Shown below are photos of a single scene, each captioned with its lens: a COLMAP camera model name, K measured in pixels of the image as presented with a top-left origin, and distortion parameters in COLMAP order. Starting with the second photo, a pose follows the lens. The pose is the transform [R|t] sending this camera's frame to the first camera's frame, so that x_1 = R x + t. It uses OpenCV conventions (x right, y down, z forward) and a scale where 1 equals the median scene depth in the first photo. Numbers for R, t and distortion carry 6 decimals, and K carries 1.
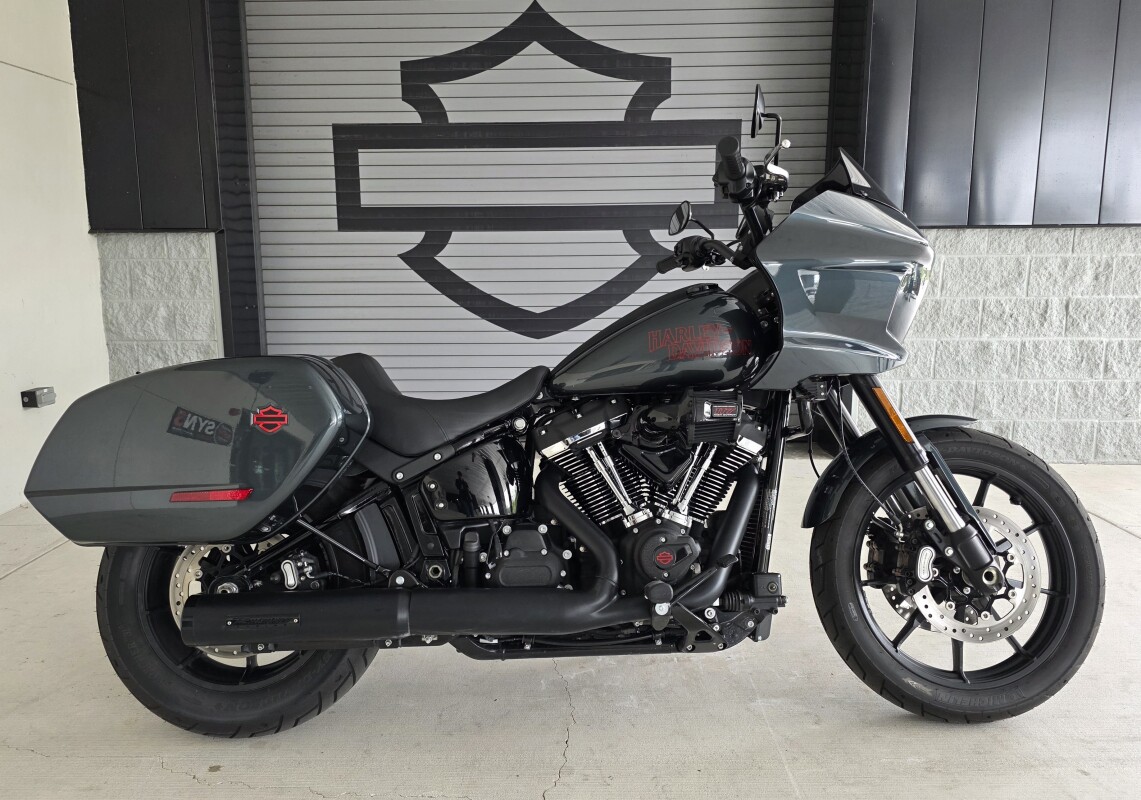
lens RADIAL K [[829.5, 0, 568.7], [0, 829.5, 400.7], [0, 0, 1]] dist [0.036658, -0.015586]
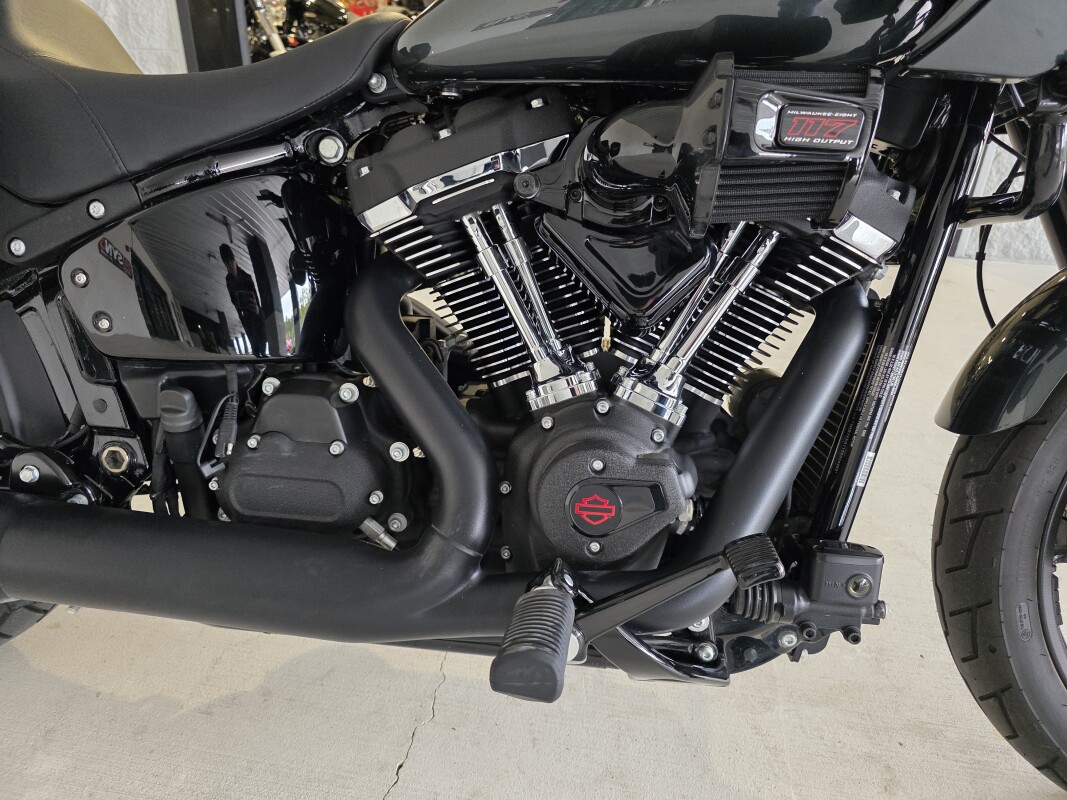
lens RADIAL K [[725.8, 0, 523.7], [0, 725.8, 395.5], [0, 0, 1]] dist [0.022088, -0.024645]
pose [[0.984518, 0.106955, -0.138873, 0.111965], [-0.060746, 0.951356, 0.302045, 0.029604], [0.164423, -0.288932, 0.943124, 0.612431]]
